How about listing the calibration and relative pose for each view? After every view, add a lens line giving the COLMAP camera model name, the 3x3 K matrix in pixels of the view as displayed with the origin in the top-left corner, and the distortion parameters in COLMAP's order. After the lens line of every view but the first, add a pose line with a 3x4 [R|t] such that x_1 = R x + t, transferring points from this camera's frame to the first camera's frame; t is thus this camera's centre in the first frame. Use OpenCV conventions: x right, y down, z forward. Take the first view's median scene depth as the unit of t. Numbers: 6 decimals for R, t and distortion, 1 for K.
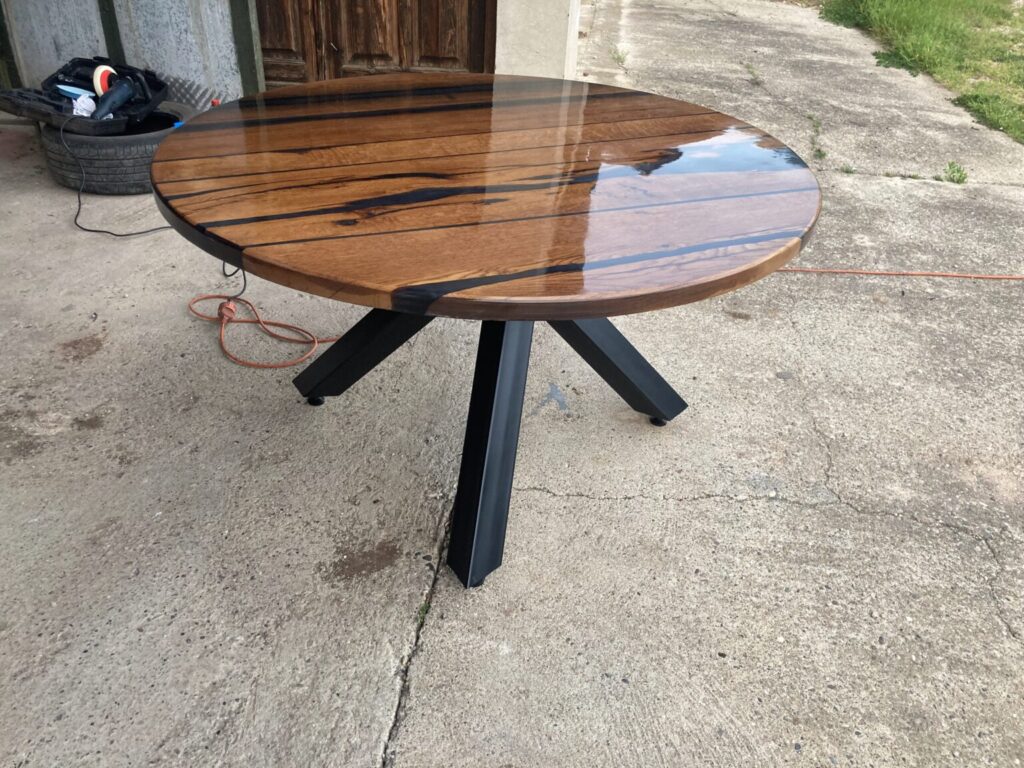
lens RADIAL K [[847.5, 0, 495.1], [0, 847.5, 380.8], [0, 0, 1]] dist [0.009975, 0.004913]
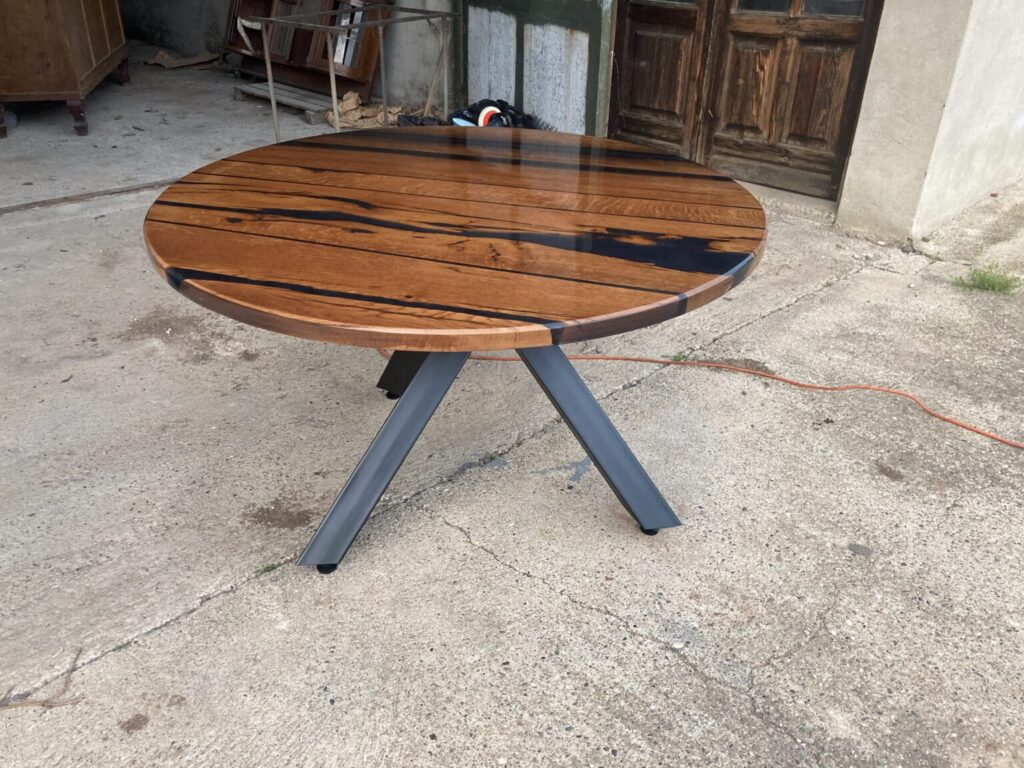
lens RADIAL K [[847.5, 0, 495.1], [0, 847.5, 380.8], [0, 0, 1]] dist [0.009975, 0.004913]
pose [[0.769561, 0.288502, -0.569686, 0.546297], [-0.327382, 0.944209, 0.035924, -0.082161], [0.548266, 0.158860, 0.821077, 0.138017]]
